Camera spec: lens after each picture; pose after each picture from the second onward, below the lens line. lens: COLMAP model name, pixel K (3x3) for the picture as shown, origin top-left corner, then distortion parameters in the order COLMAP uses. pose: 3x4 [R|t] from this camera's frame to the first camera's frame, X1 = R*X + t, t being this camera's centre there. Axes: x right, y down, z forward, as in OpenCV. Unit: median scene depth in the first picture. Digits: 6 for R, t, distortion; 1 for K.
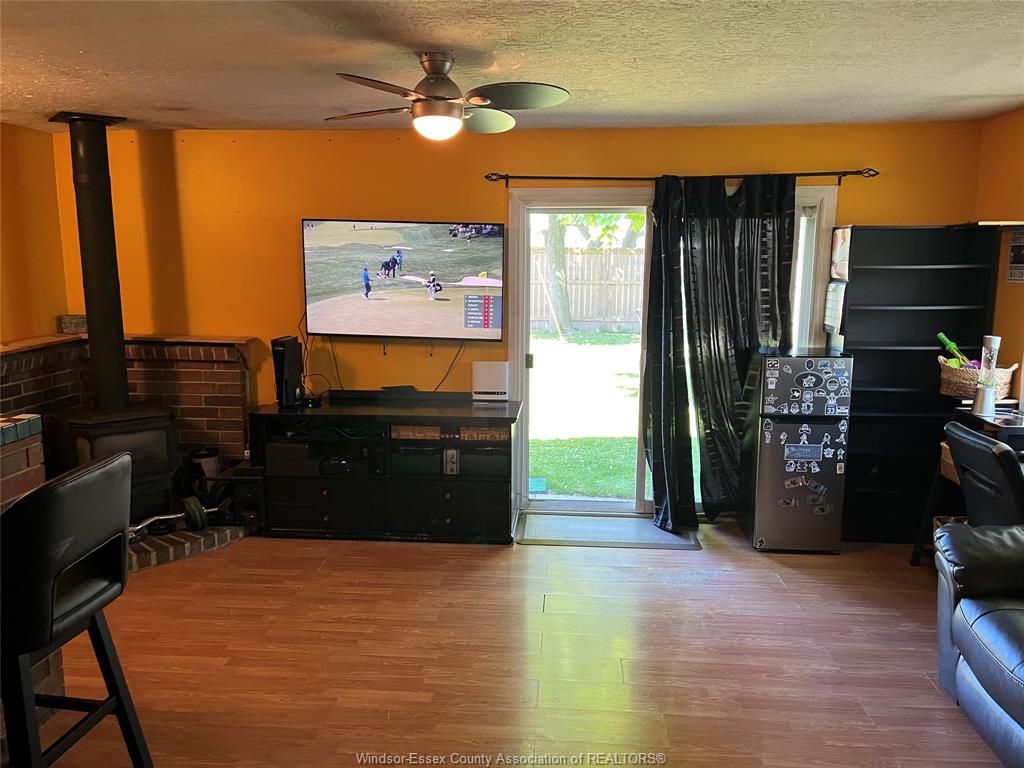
lens RADIAL K [[776.3, 0, 512.6], [0, 776.3, 386.5], [0, 0, 1]] dist [0.061881, -0.088089]
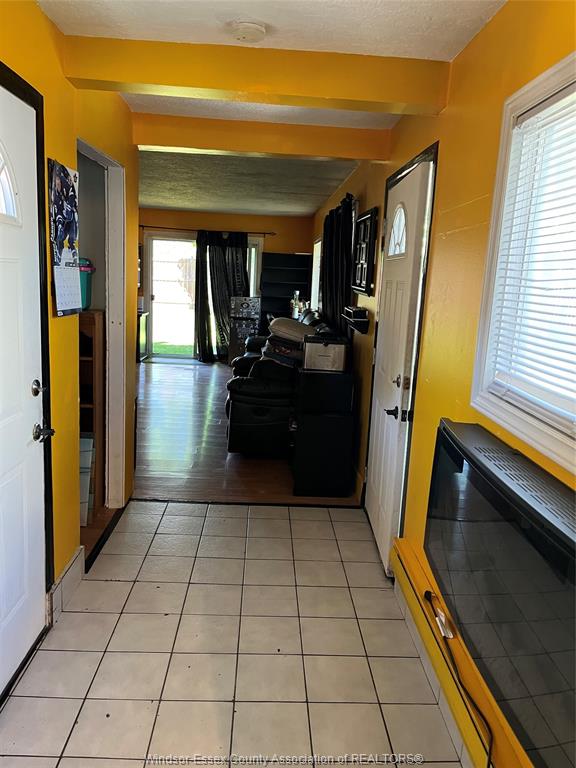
lens RADIAL K [[582.2, 0, 293.5], [0, 582.2, 382.1], [0, 0, 1]] dist [0.061881, -0.088089]
pose [[0.992712, 0.029431, 0.116859, 0.293918], [-0.032484, 0.999177, 0.024305, 0.204102], [-0.116047, -0.027924, 0.992851, -1.091277]]
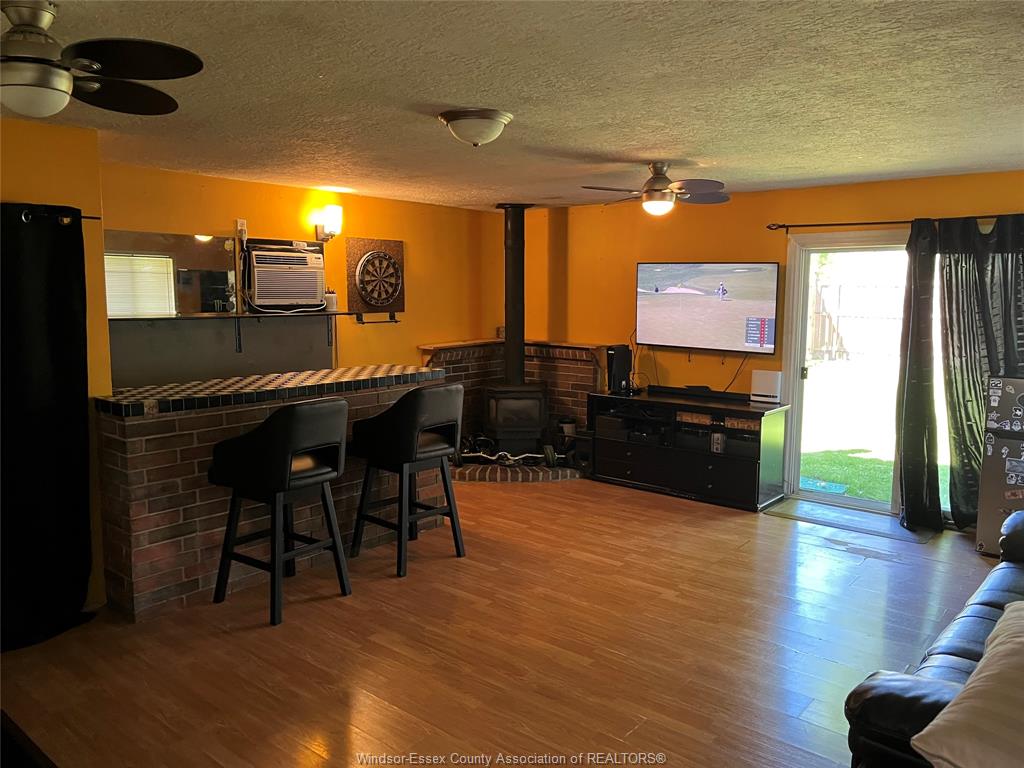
lens RADIAL K [[776.3, 0, 504.7], [0, 776.3, 387.1], [0, 0, 1]] dist [0.061881, -0.088089]
pose [[0.808928, 0.072111, -0.583468, 0.395303], [-0.096848, 0.995235, -0.011270, 0.052933], [0.579876, 0.065624, 0.812058, -0.292127]]
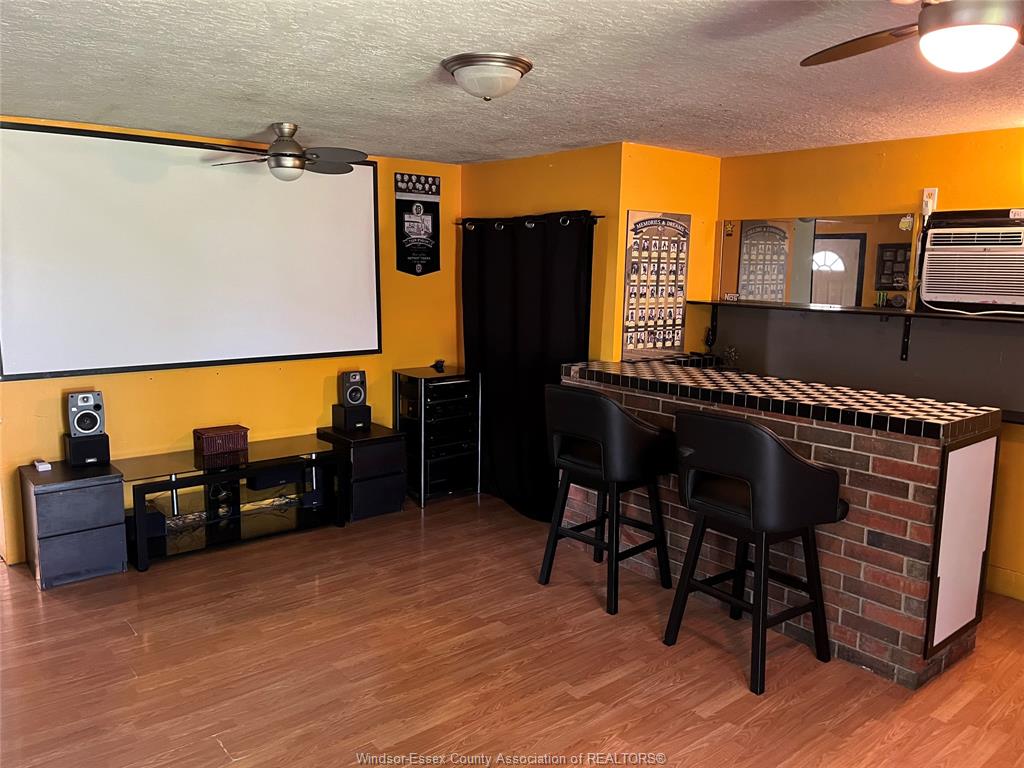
lens RADIAL K [[776.3, 0, 510.6], [0, 776.3, 389.4], [0, 0, 1]] dist [0.061881, -0.088089]
pose [[-0.724865, 0.083274, -0.683839, 0.346563], [-0.139040, 0.954553, 0.263622, -0.131806], [0.674714, 0.286171, -0.680344, 0.823082]]
